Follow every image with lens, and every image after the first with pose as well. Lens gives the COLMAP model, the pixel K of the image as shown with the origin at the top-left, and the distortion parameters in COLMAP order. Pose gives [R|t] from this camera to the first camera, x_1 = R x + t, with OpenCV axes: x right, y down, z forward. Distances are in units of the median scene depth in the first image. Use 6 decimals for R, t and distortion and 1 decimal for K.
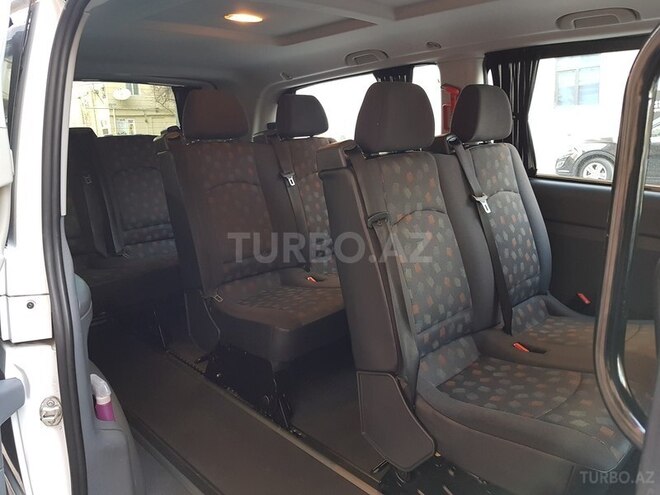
lens RADIAL K [[495.6, 0, 330.0], [0, 495.6, 247.5], [0, 0, 1]] dist [0.046960, -0.001660]
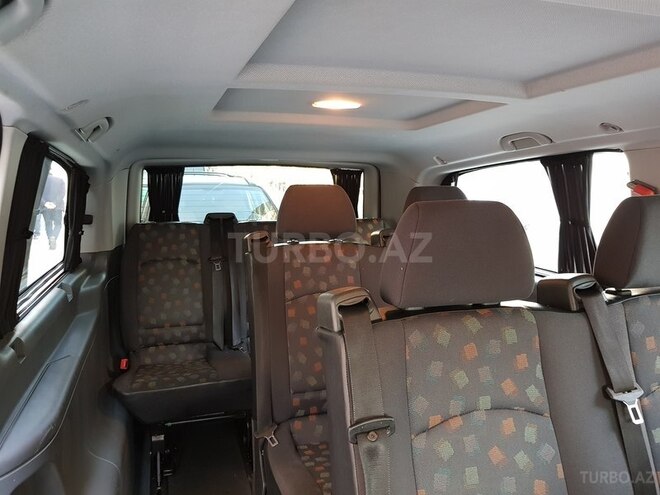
lens RADIAL K [[521.9, 0, 330.0], [0, 521.9, 247.5], [0, 0, 1]] dist [-0.009779, -0.013537]
pose [[0.891985, 0.076245, -0.445590, 0.233404], [-0.133225, 0.986235, -0.097937, -0.150572], [0.431989, 0.146722, 0.889864, 0.284133]]
